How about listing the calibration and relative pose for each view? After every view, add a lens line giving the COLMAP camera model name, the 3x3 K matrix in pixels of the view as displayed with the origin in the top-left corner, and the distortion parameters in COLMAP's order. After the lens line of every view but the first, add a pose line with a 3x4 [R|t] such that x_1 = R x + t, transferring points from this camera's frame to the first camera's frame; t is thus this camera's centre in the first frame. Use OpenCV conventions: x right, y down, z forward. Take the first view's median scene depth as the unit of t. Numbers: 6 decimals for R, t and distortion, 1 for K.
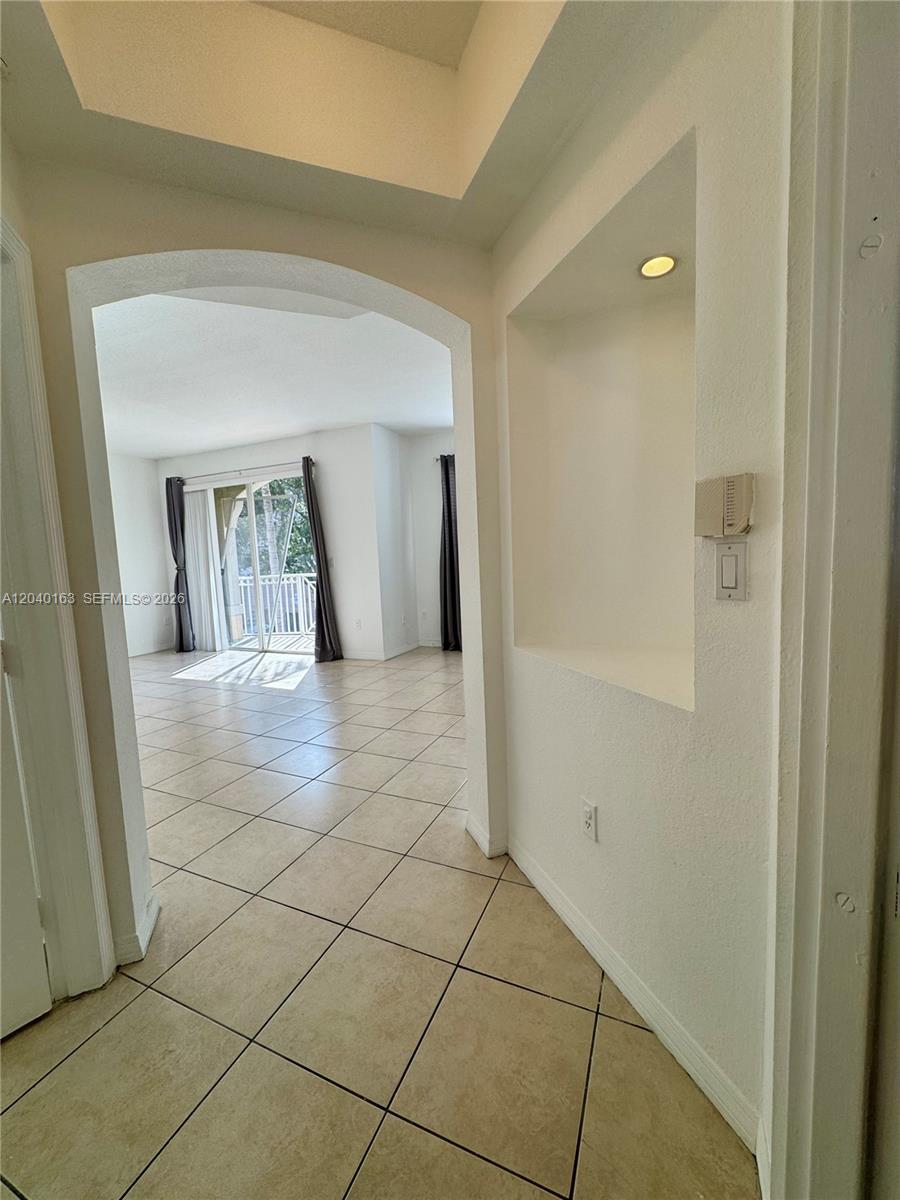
lens RADIAL K [[481.6, 0, 449.5], [0, 481.6, 597.3], [0, 0, 1]] dist [-0.002475, 0.001143]
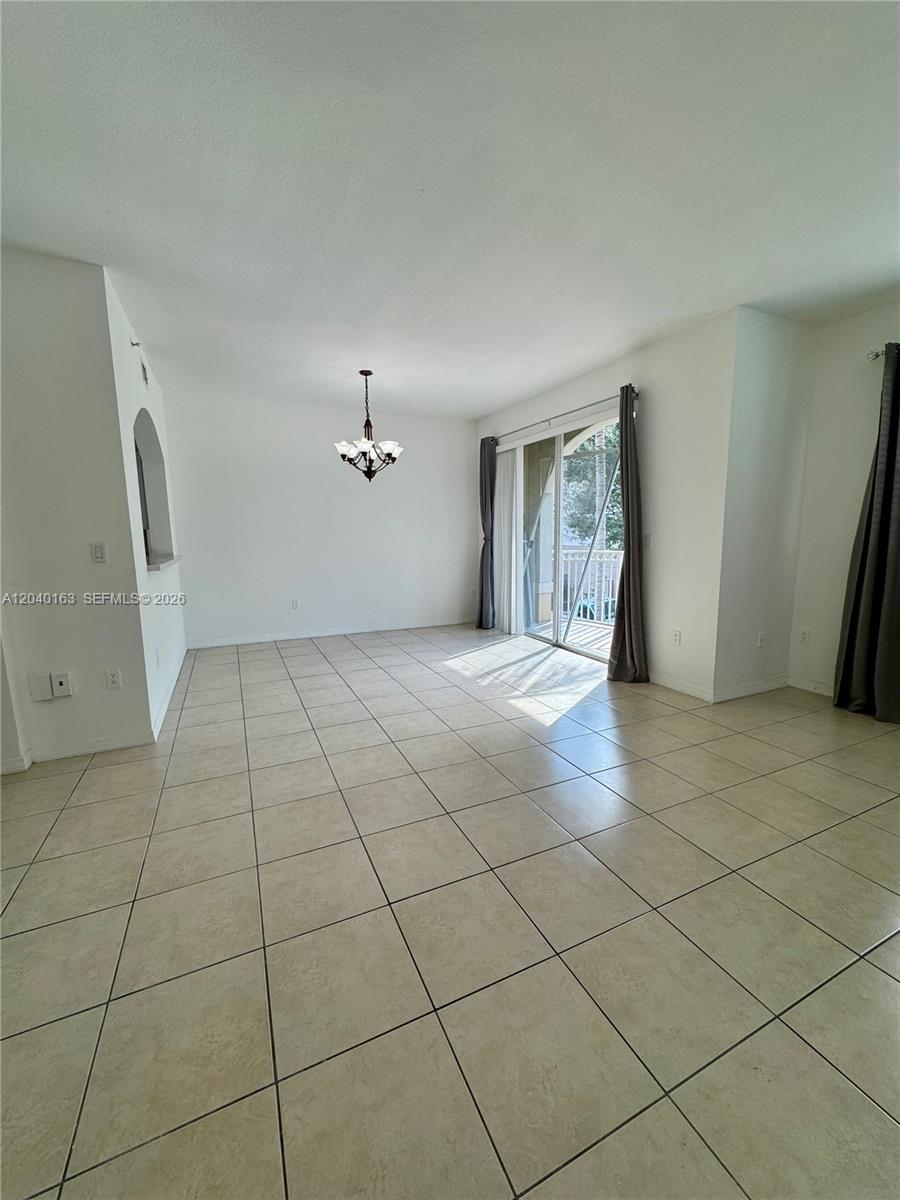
lens RADIAL K [[481.6, 0, 451.8], [0, 481.6, 596.7], [0, 0, 1]] dist [-0.002475, 0.001143]
pose [[0.753242, 0.121648, -0.646397, -0.003362], [-0.076928, 0.992297, 0.097101, -0.040083], [0.653230, -0.023415, 0.756798, 0.306514]]
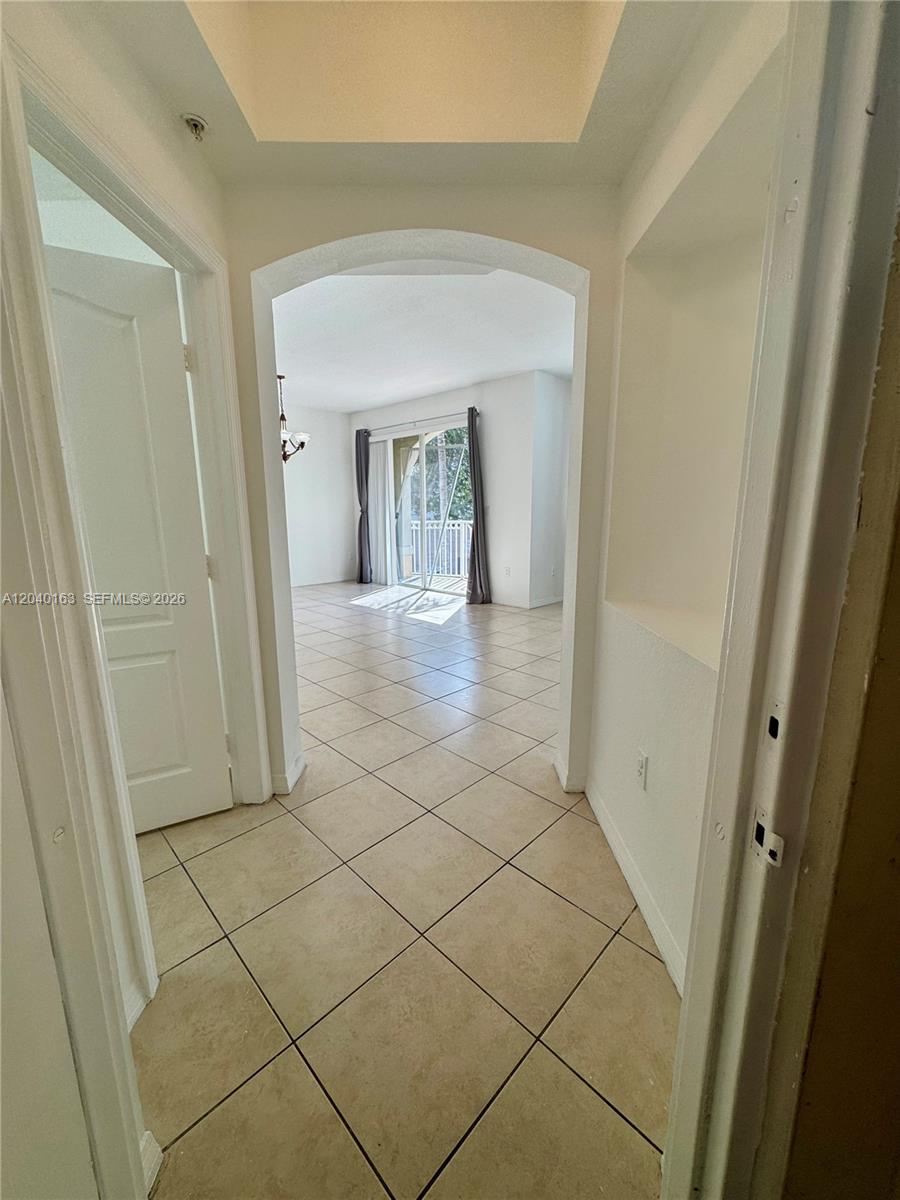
lens RADIAL K [[481.6, 0, 450.4], [0, 481.6, 596.8], [0, 0, 1]] dist [-0.002475, 0.001143]
pose [[0.934880, 0.101805, -0.340051, 0.055585], [-0.067144, 0.991413, 0.112214, 0.000633], [0.348554, -0.082074, 0.933688, -0.022612]]
